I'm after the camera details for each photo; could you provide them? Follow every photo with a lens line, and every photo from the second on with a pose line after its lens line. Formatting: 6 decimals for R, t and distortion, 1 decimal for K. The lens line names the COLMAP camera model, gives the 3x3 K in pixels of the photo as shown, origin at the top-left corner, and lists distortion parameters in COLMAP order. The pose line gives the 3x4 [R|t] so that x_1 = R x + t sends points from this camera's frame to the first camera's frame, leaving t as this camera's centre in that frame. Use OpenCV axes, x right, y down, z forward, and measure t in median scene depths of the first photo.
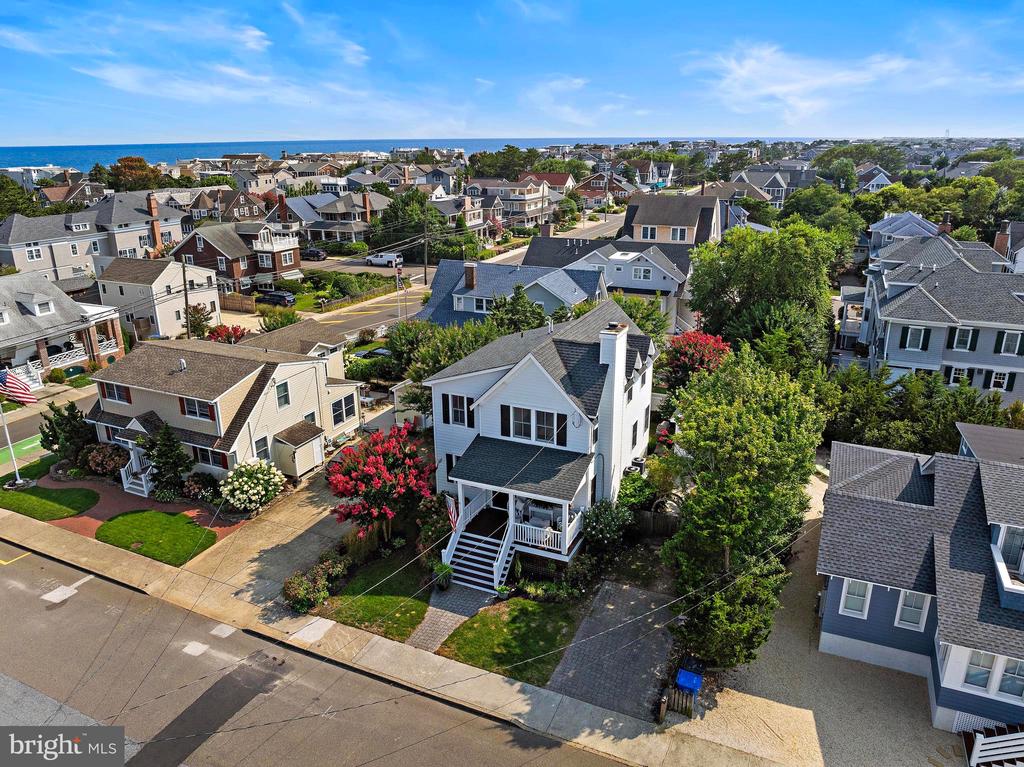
lens RADIAL K [[720.1, 0, 515.5], [0, 720.1, 380.3], [0, 0, 1]] dist [-0.034883, -0.006144]
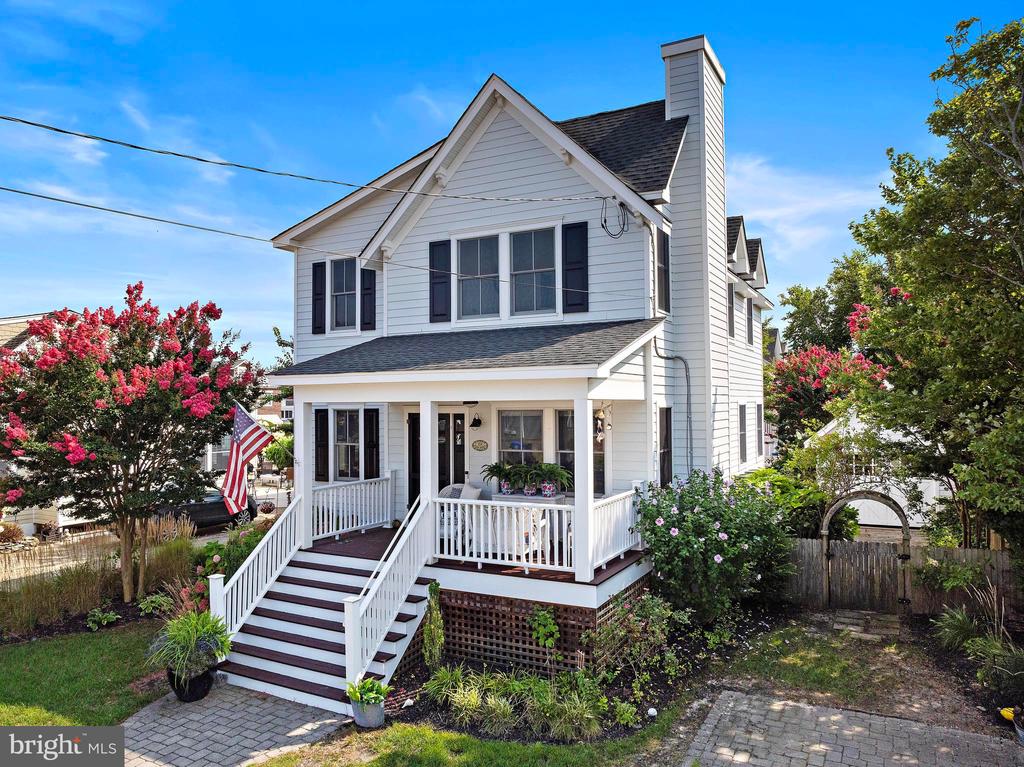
lens RADIAL K [[720.1, 0, 515.5], [0, 720.1, 380.3], [0, 0, 1]] dist [-0.034883, -0.006144]
pose [[0.998113, -0.001869, -0.061383, 0.053029], [-0.020098, 0.934551, -0.355260, 0.248884], [0.058030, 0.355823, 0.932750, 0.627008]]
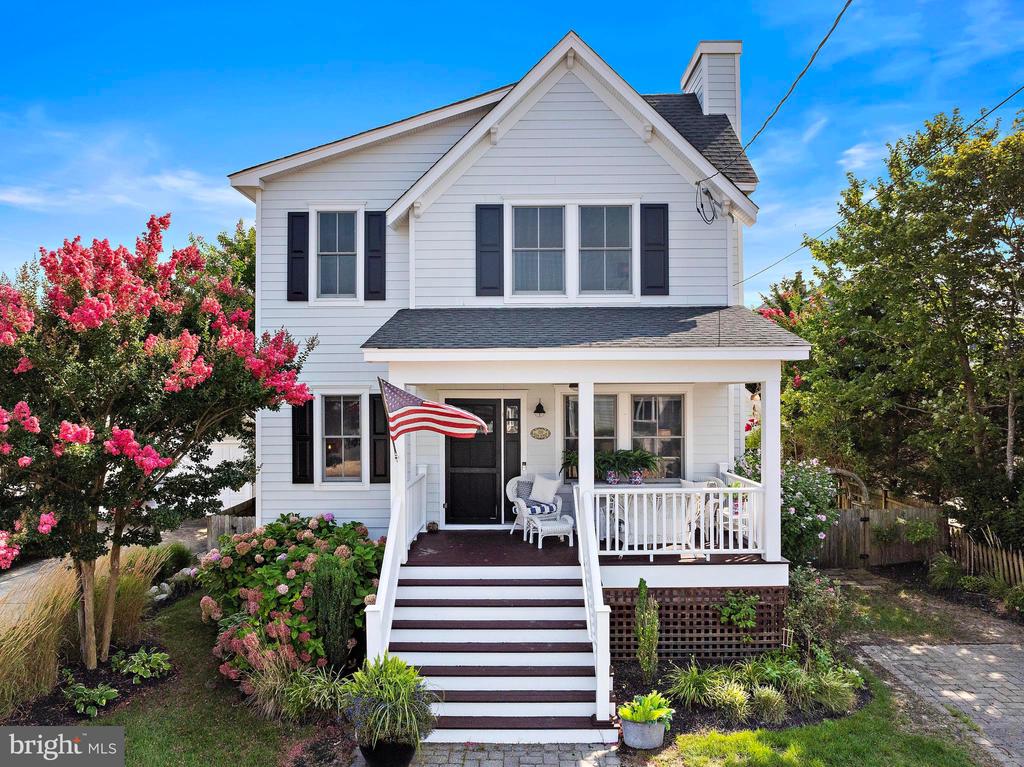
lens RADIAL K [[730.1, 0, 527.3], [0, 730.1, 385.4], [0, 0, 1]] dist [-0.035987, 0.006758]
pose [[0.911755, 0.008490, 0.410646, -0.144671], [0.132342, 0.940393, -0.313283, 0.234023], [-0.388828, 0.339983, 0.856285, 0.686143]]
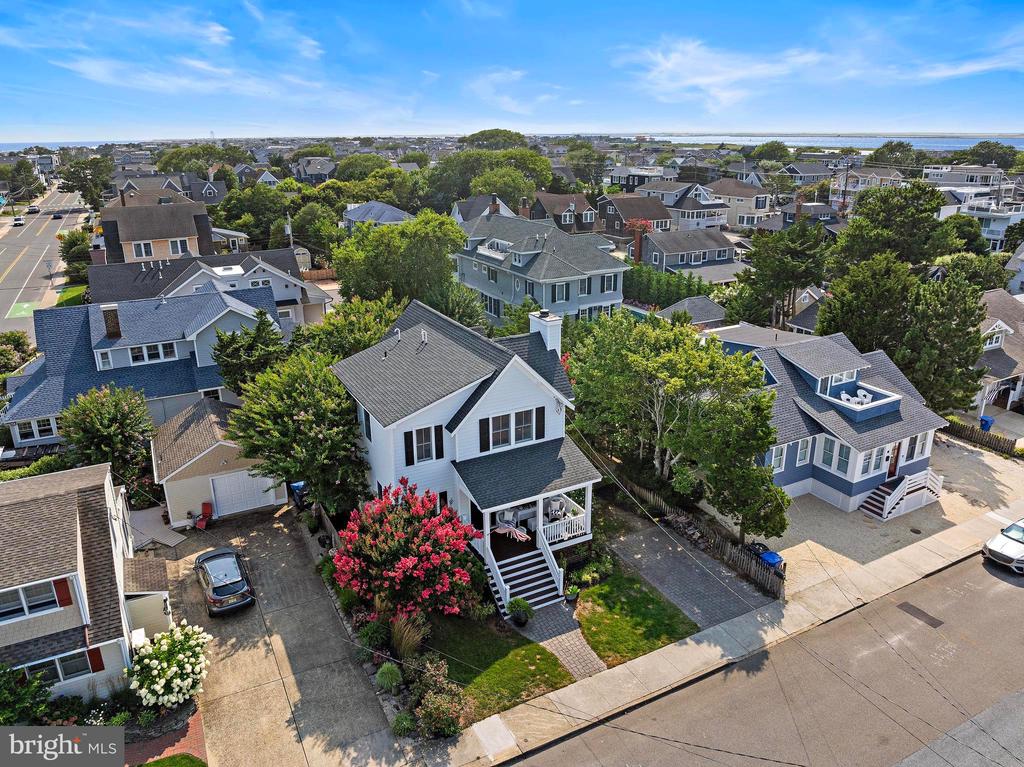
lens RADIAL K [[720.1, 0, 515.5], [0, 720.1, 380.3], [0, 0, 1]] dist [-0.034883, -0.006144]
pose [[0.609907, -0.255945, 0.750004, -0.661027], [0.258365, 0.958920, 0.117136, -0.109505], [-0.749174, 0.122333, 0.650979, 0.343756]]
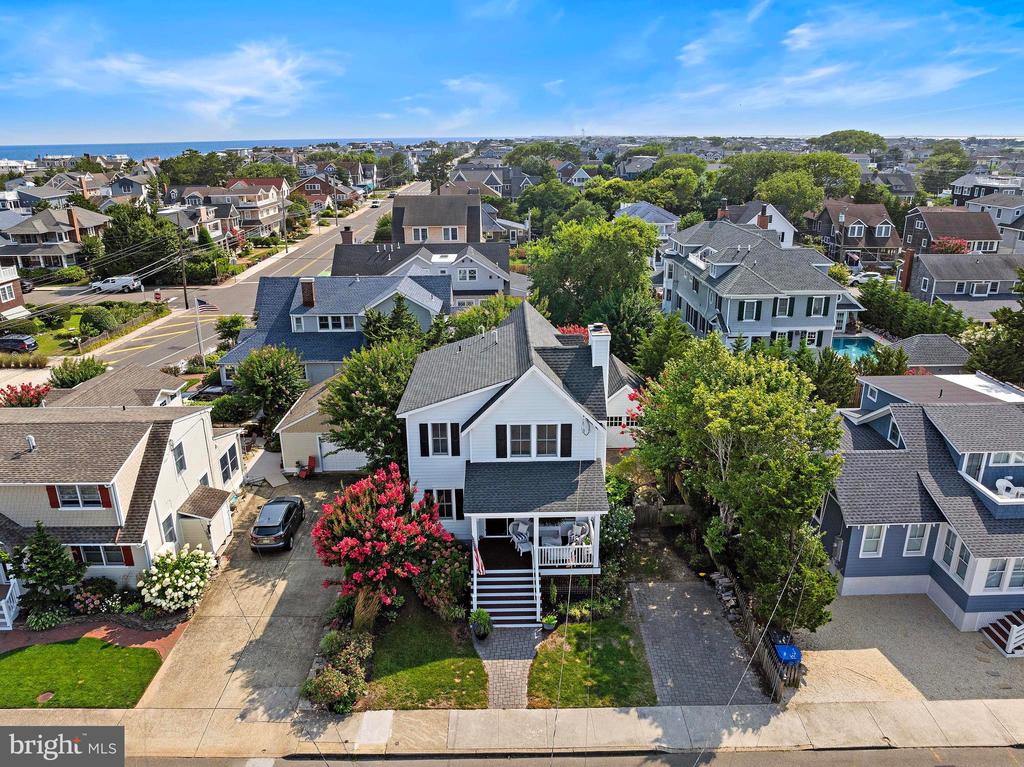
lens RADIAL K [[720.1, 0, 515.5], [0, 720.1, 380.3], [0, 0, 1]] dist [-0.034883, -0.006144]
pose [[0.905313, -0.137623, 0.401832, -0.351920], [0.138356, 0.990005, 0.027355, -0.043724], [-0.401580, 0.030831, 0.915305, 0.139293]]
